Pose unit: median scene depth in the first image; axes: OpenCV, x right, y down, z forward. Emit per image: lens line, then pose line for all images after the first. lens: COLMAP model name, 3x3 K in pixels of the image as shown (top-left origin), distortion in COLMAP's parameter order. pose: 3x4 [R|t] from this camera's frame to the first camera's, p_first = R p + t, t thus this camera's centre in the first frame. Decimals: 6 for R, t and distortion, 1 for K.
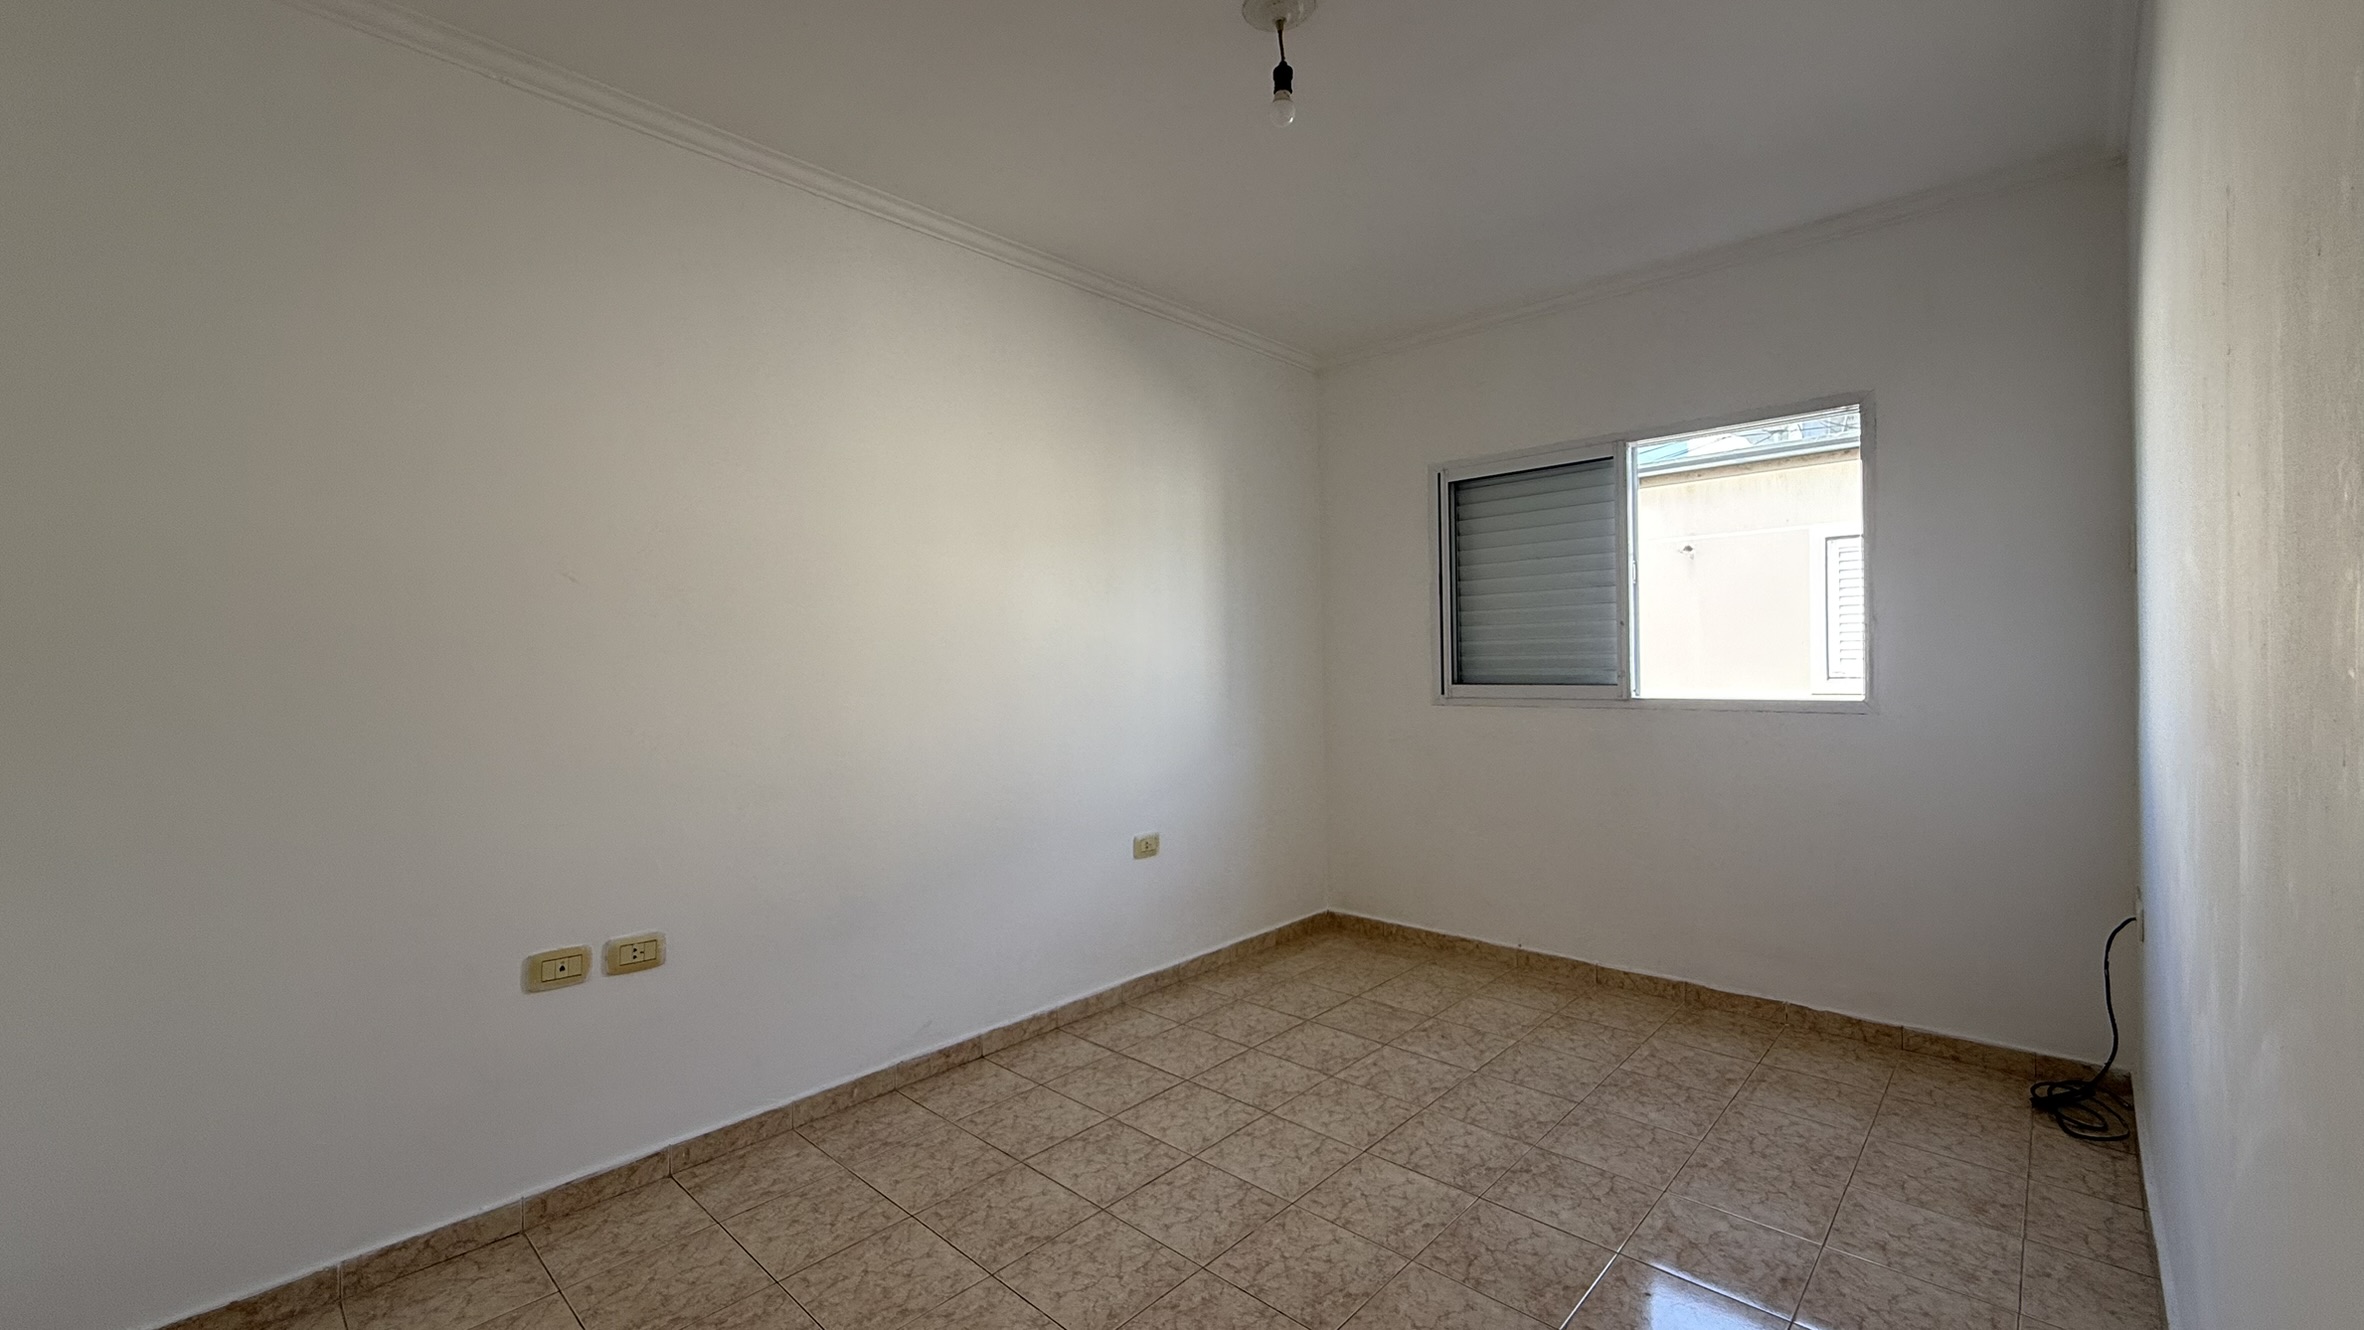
lens RADIAL K [[934.9, 0, 1169.0], [0, 934.9, 659.7], [0, 0, 1]] dist [-0.000531, -0.000080]
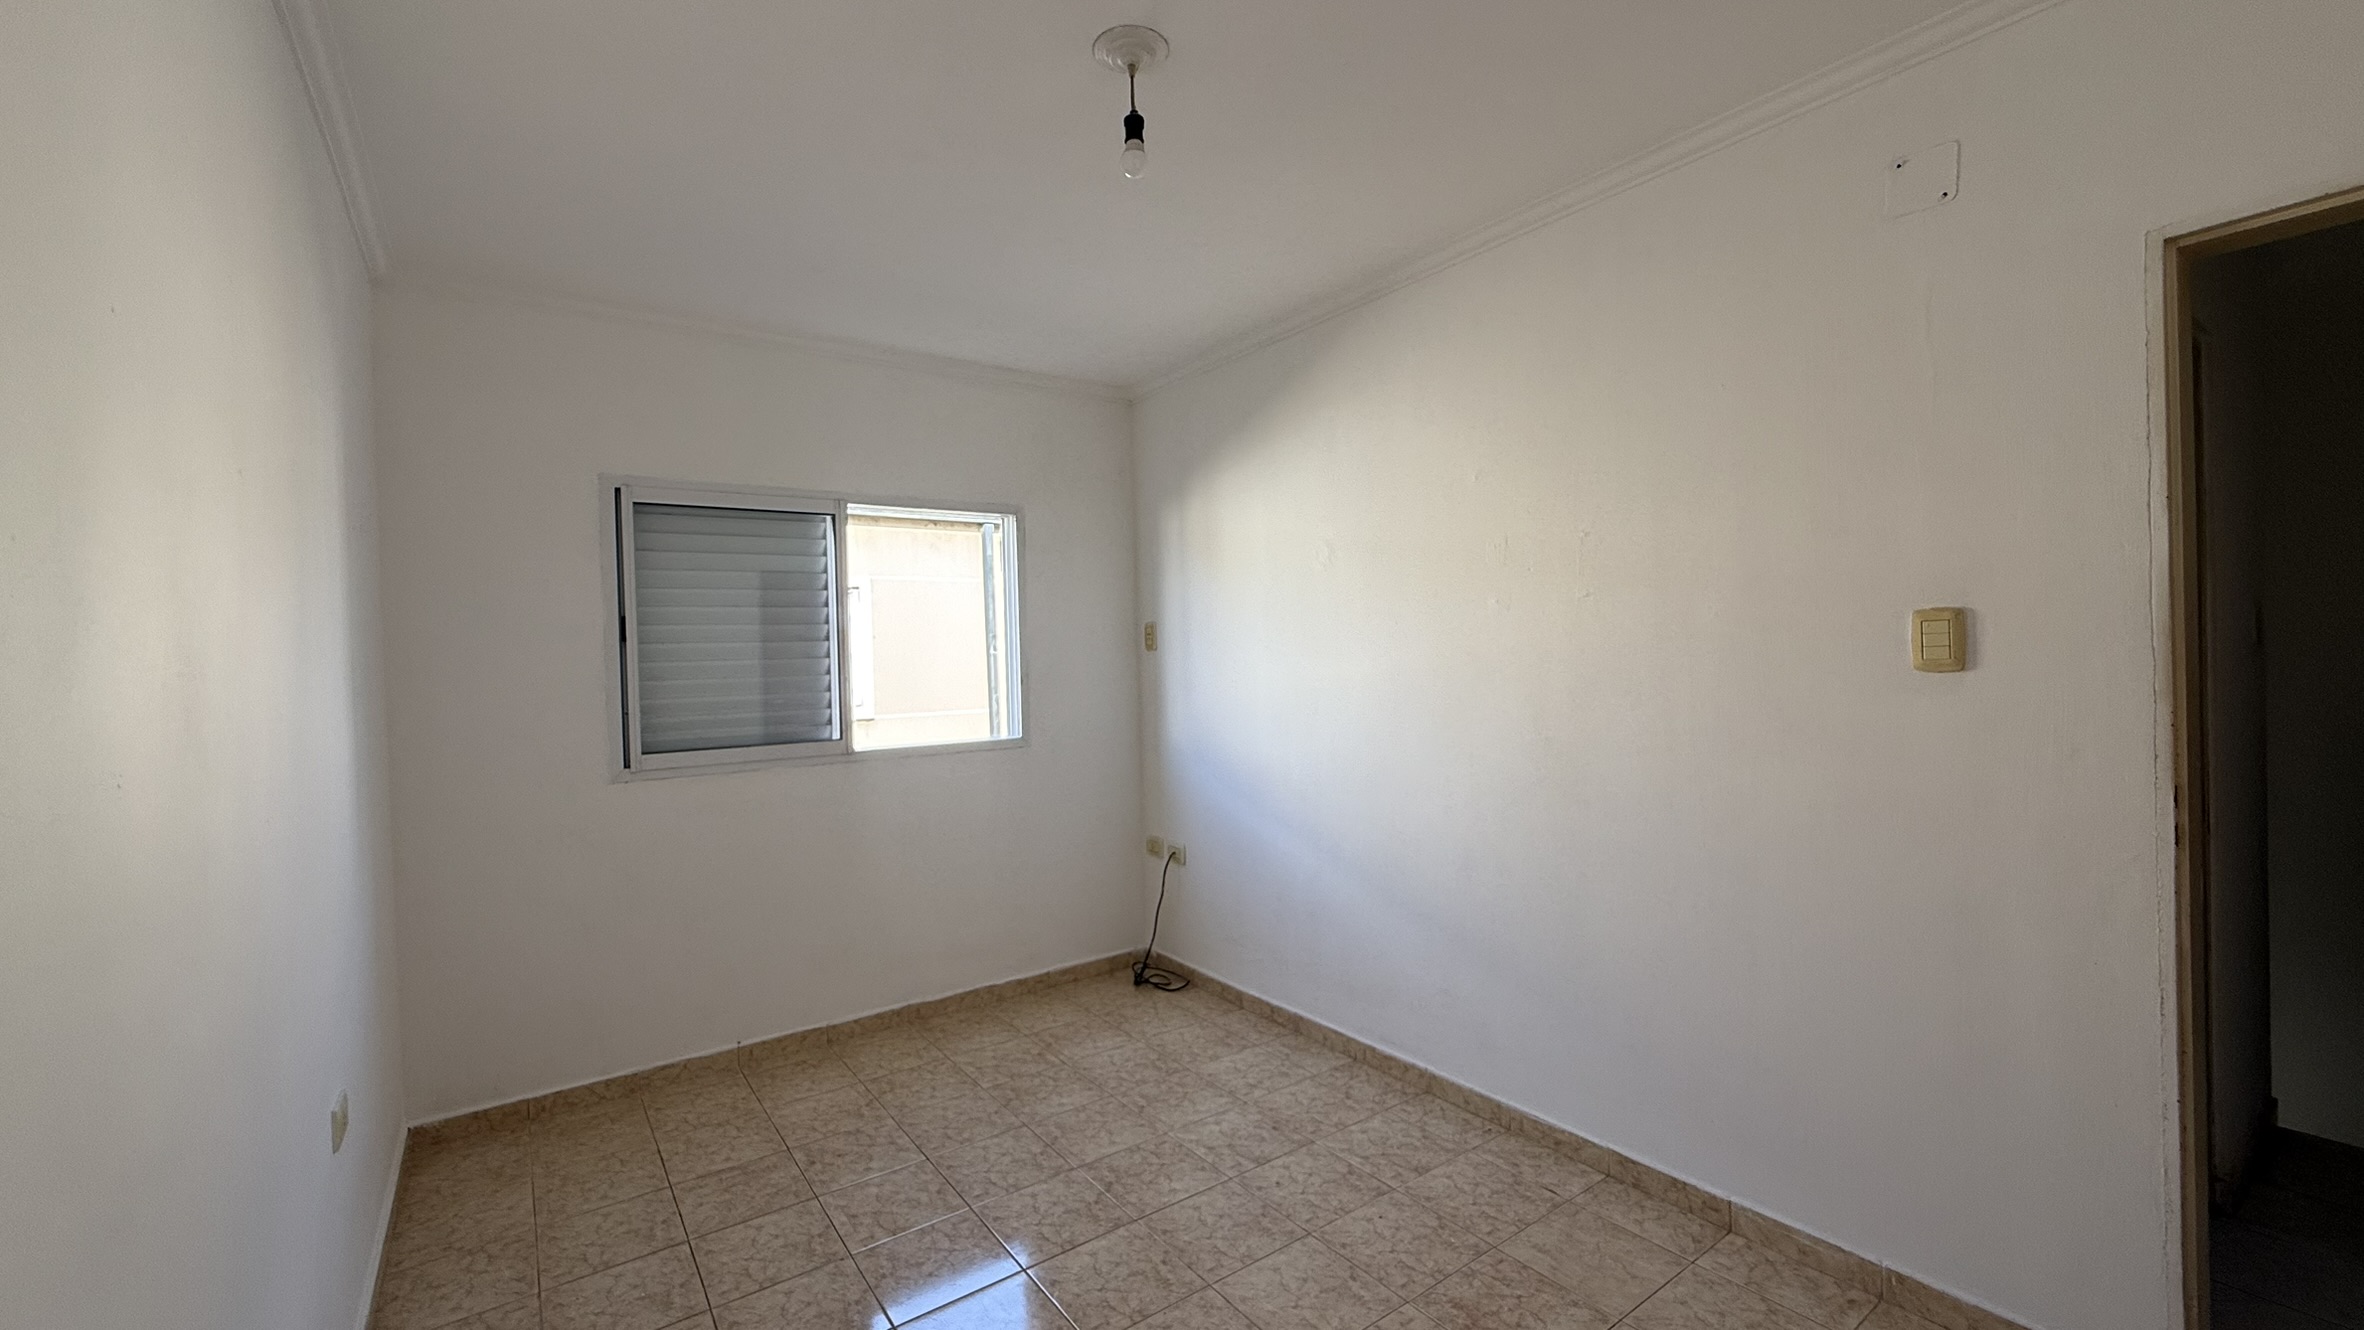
lens RADIAL K [[934.9, 0, 1183.6], [0, 934.9, 669.8], [0, 0, 1]] dist [-0.000531, -0.000080]
pose [[0.186996, -0.002553, 0.982357, -0.593745], [0.021240, 0.999773, -0.001445, -0.052854], [-0.982131, 0.021135, 0.187008, 0.593554]]
